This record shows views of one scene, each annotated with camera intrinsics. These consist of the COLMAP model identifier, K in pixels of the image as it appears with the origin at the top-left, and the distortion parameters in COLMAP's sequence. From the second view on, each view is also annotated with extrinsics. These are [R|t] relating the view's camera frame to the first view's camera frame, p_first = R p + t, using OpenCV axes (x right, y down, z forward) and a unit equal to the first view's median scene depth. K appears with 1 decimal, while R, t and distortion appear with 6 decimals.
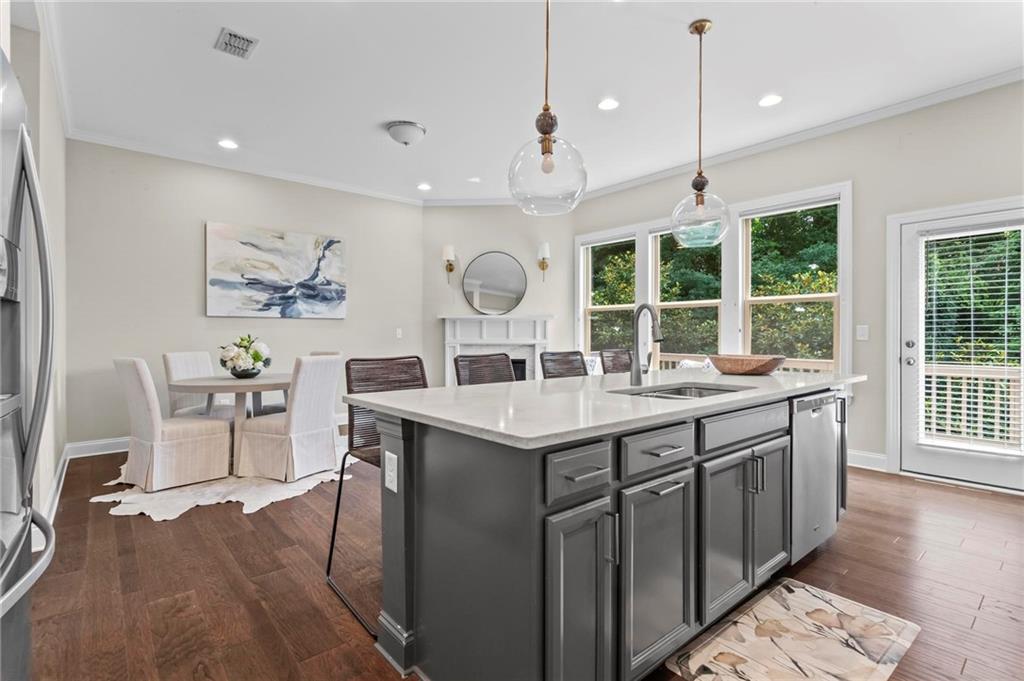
lens RADIAL K [[485.7, 0, 504.3], [0, 485.7, 334.5], [0, 0, 1]] dist [-0.000219, 0.000813]
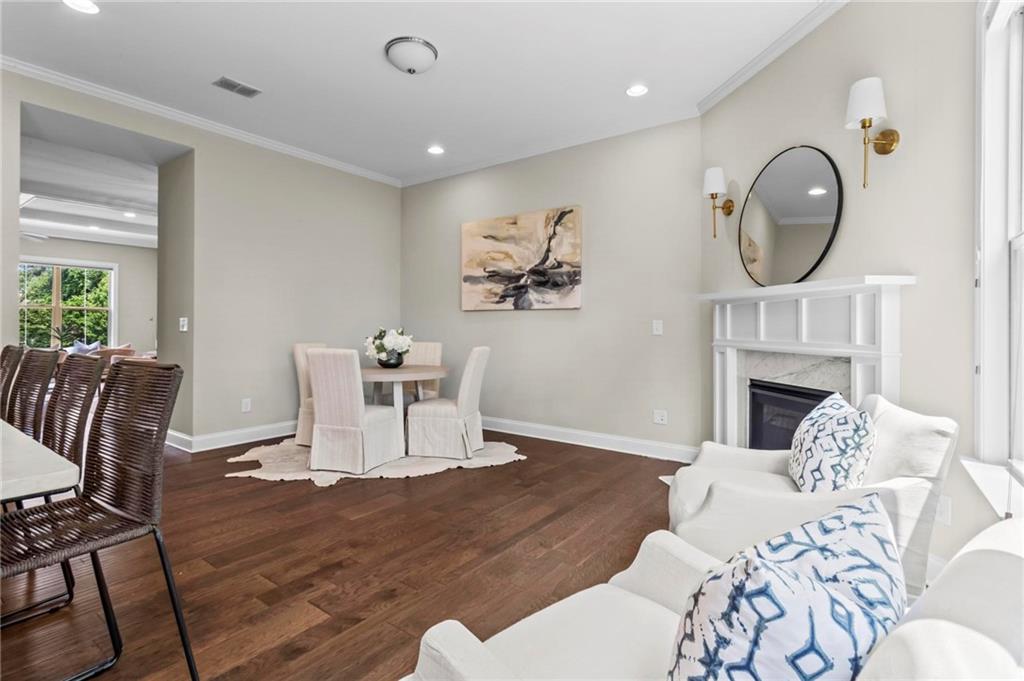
lens RADIAL K [[491.7, 0, 503.0], [0, 491.7, 325.1], [0, 0, 1]] dist [-0.000898, 0.000625]
pose [[0.231622, -0.001862, -0.972804, 0.441614], [-0.008432, 0.999957, -0.003921, -0.001502], [0.972769, 0.009111, 0.231596, 0.759023]]
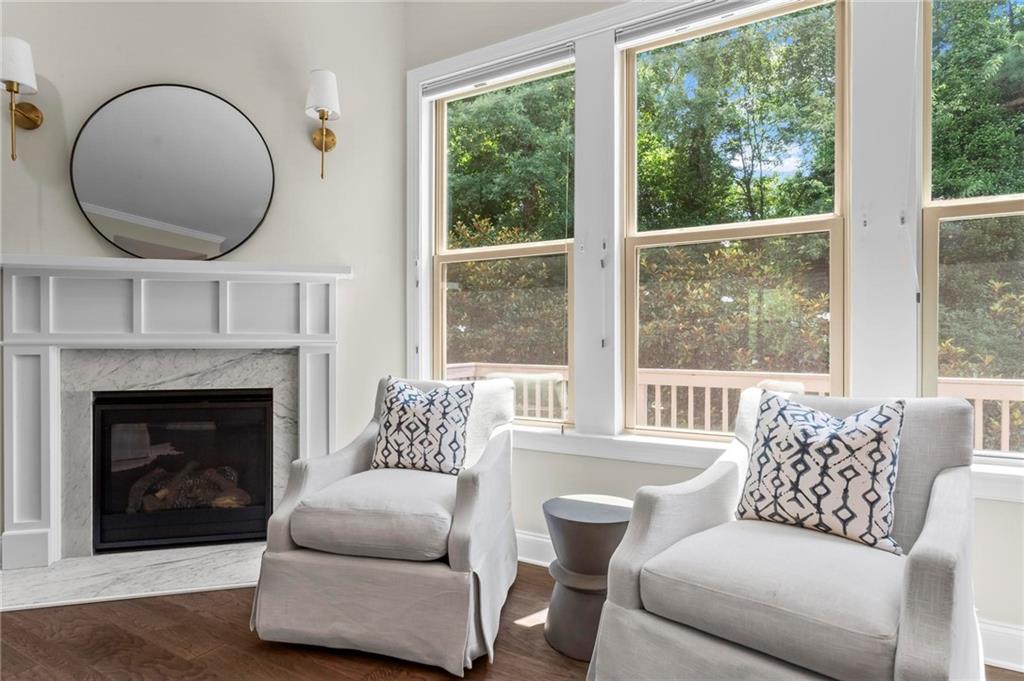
lens RADIAL K [[567.7, 0, 506.2], [0, 567.7, 343.8], [0, 0, 1]] dist [-0.002382, -0.000114]
pose [[0.941682, 0.000031, 0.336504, 0.078645], [-0.000186, 1.000000, 0.000428, 0.020060], [-0.336504, -0.000466, 0.941682, 0.640138]]
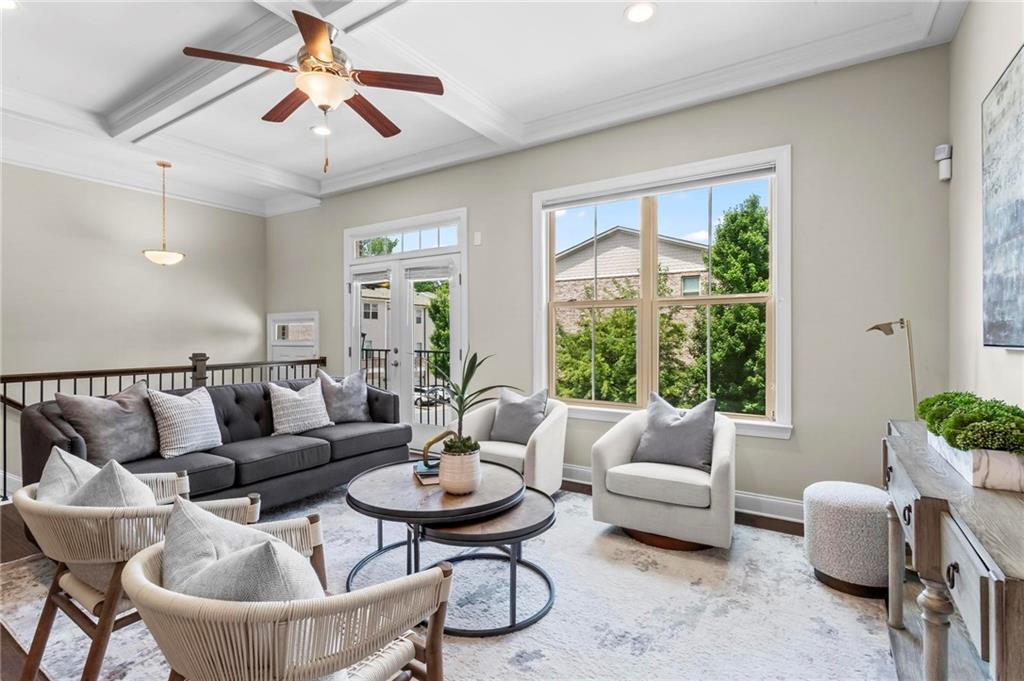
lens RADIAL K [[482.6, 0, 505.5], [0, 482.6, 340.0], [0, 0, 1]] dist [-0.000497, 0.000405]
pose [[-0.956512, 0.005846, -0.291635, -1.254229], [0.002583, 0.999930, 0.011572, -0.013174], [0.291682, 0.010316, -0.956460, 0.198111]]
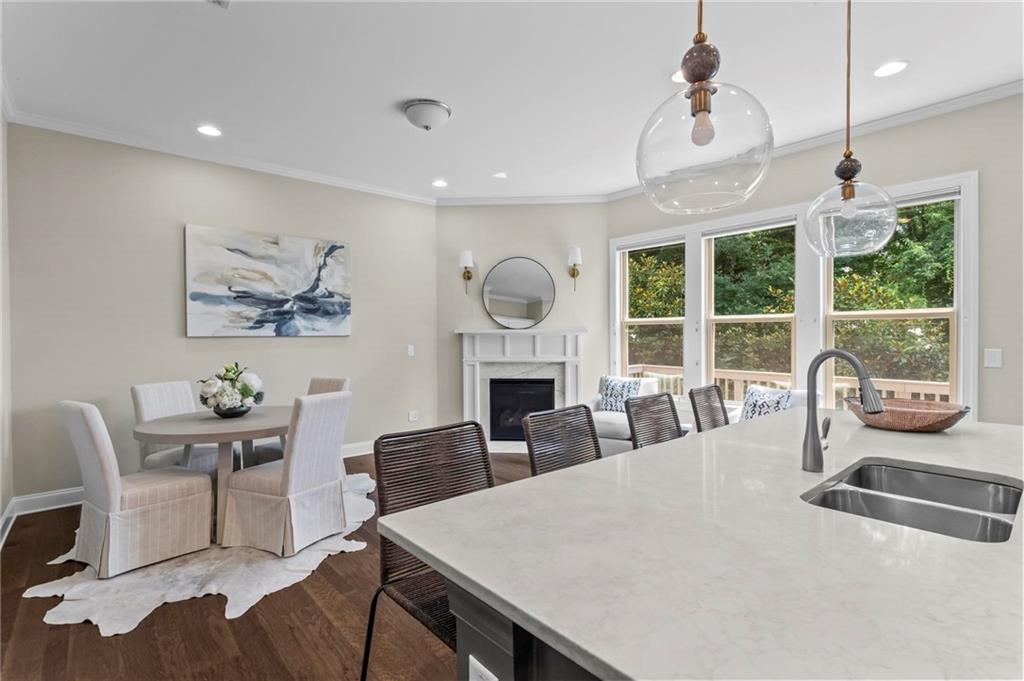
lens RADIAL K [[483.9, 0, 504.0], [0, 483.9, 338.9], [0, 0, 1]] dist [0.001407, 0.000563]
pose [[0.999958, -0.005857, 0.007096, -0.063346], [0.005809, 0.999960, 0.006815, -0.033651], [-0.007136, -0.006774, 0.999952, 0.143337]]
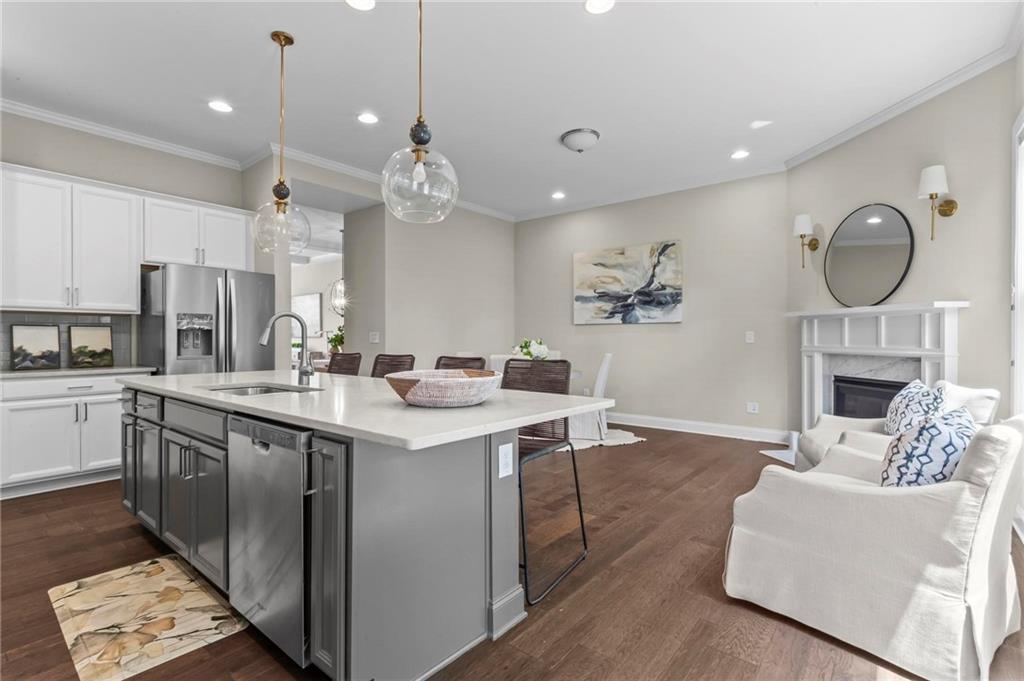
lens RADIAL K [[482.6, 0, 505.5], [0, 482.6, 340.0], [0, 0, 1]] dist [-0.000497, 0.000405]
pose [[0.183980, 0.006092, -0.982911, 0.600920], [0.000279, 0.999980, 0.006250, -0.003123], [0.982930, -0.001424, 0.183975, 0.518874]]
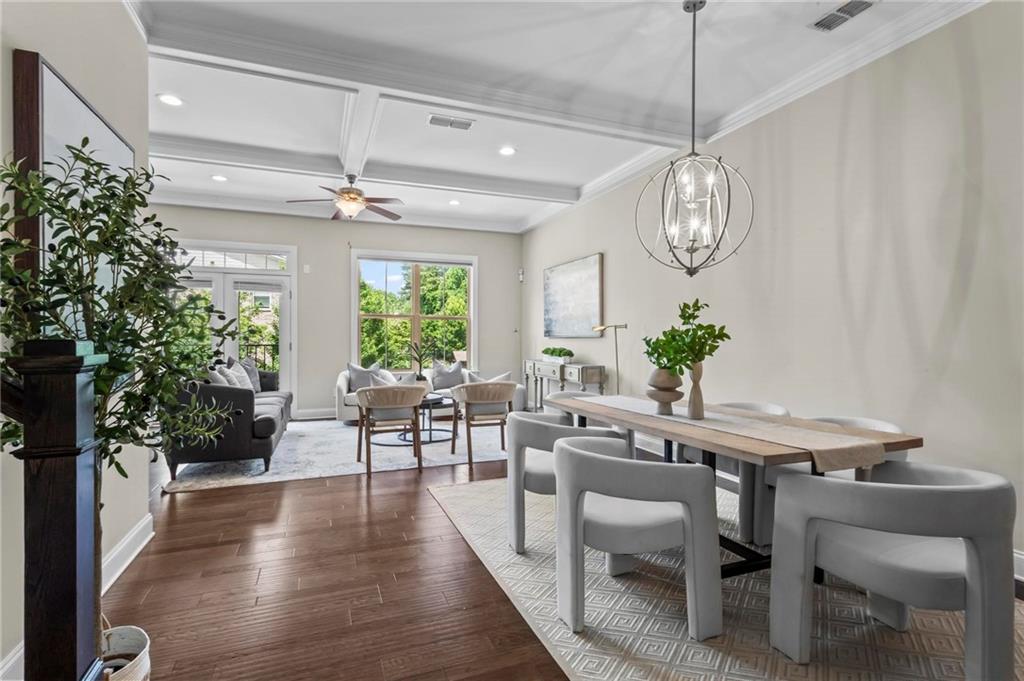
lens RADIAL K [[488.6, 0, 496.2], [0, 488.6, 333.3], [0, 0, 1]] dist [0.002817, 0.001072]
pose [[-0.340949, -0.006601, -0.940059, -0.435522], [-0.002725, 0.999978, -0.006033, -0.004903], [0.940078, 0.000505, -0.340960, 0.283355]]
